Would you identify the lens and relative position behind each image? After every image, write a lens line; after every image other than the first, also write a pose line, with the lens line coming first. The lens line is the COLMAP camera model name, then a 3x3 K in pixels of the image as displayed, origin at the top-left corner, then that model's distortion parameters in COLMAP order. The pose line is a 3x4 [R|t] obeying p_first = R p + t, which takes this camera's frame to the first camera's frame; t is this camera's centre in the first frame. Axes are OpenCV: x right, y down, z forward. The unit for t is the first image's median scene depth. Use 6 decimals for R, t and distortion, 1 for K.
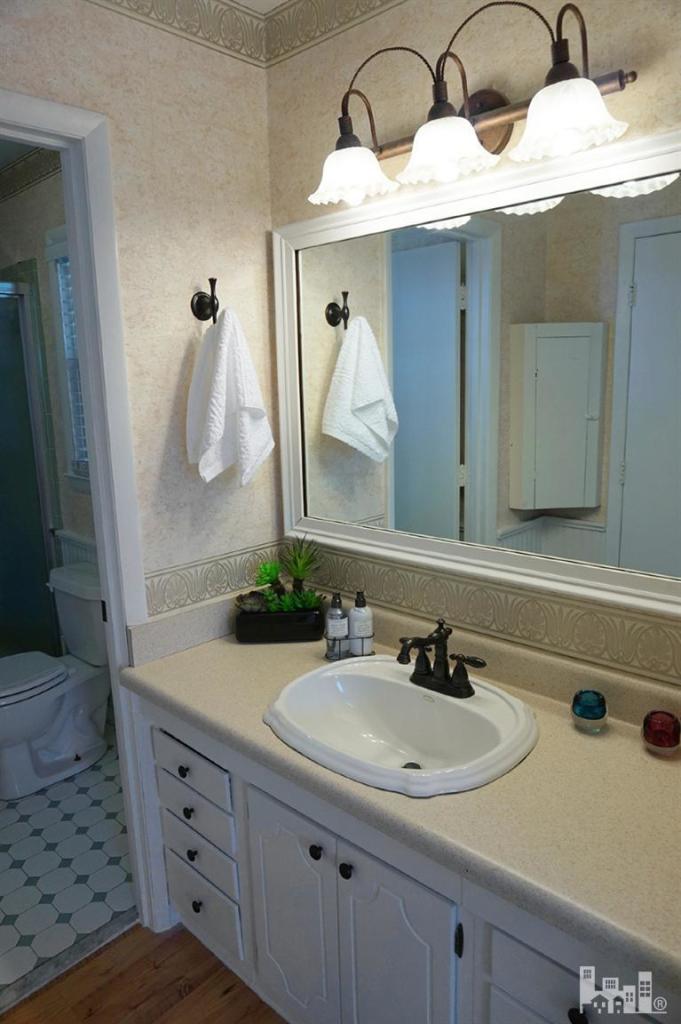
lens RADIAL K [[692.8, 0, 340.5], [0, 692.8, 512.0], [0, 0, 1]] dist [-0.020012, 0.004973]
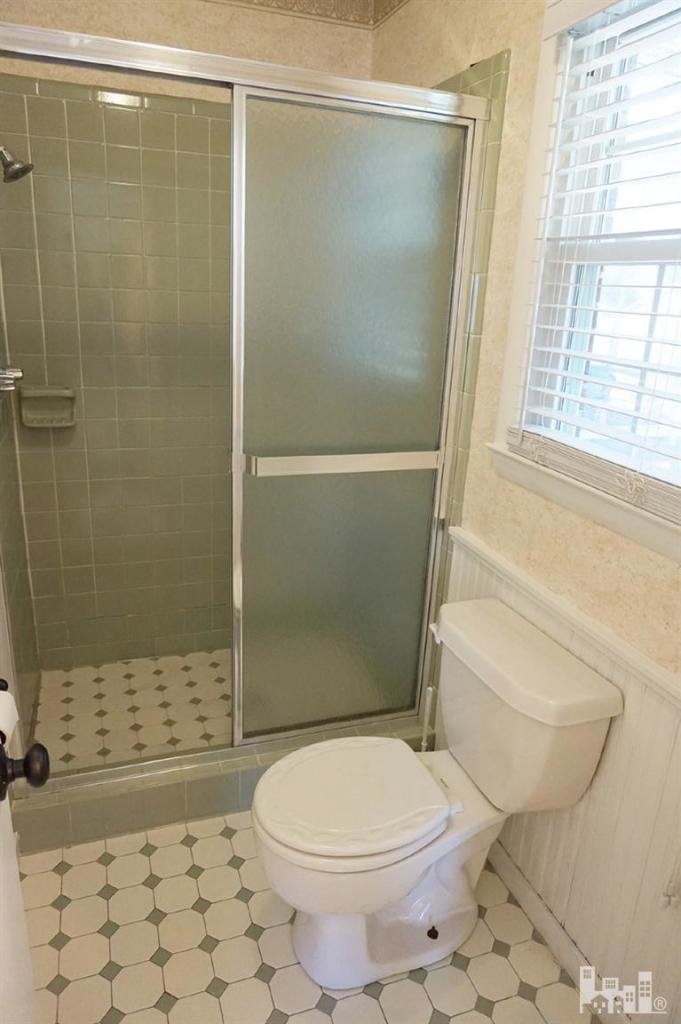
lens RADIAL K [[692.8, 0, 340.5], [0, 692.8, 512.0], [0, 0, 1]] dist [-0.020012, 0.004973]
pose [[0.882698, 0.199484, -0.425501, -0.151877], [-0.151321, 0.977862, 0.144529, -0.039506], [0.444912, -0.063188, 0.893342, 0.254307]]
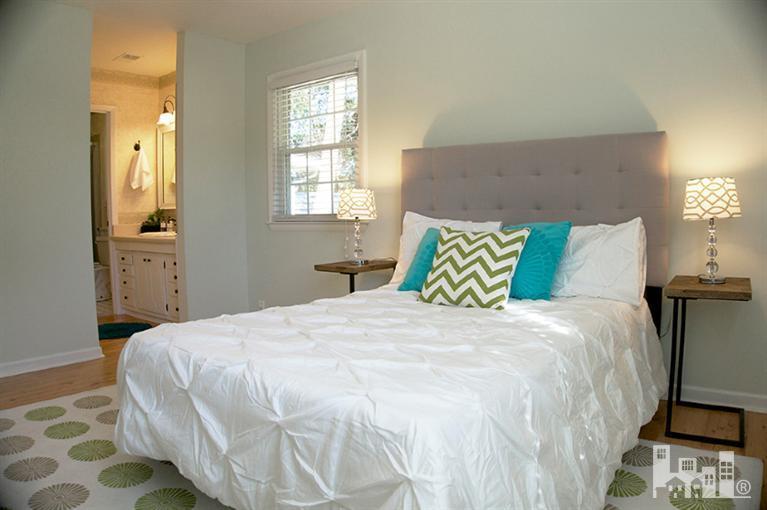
lens RADIAL K [[627.6, 0, 383.5], [0, 627.6, 255.0], [0, 0, 1]] dist [-0.166892, 0.002193]
pose [[0.999600, 0.010606, 0.026218, 1.199145], [-0.006846, 0.990189, -0.139568, 0.840538], [-0.027441, 0.139332, 0.989865, -2.552203]]
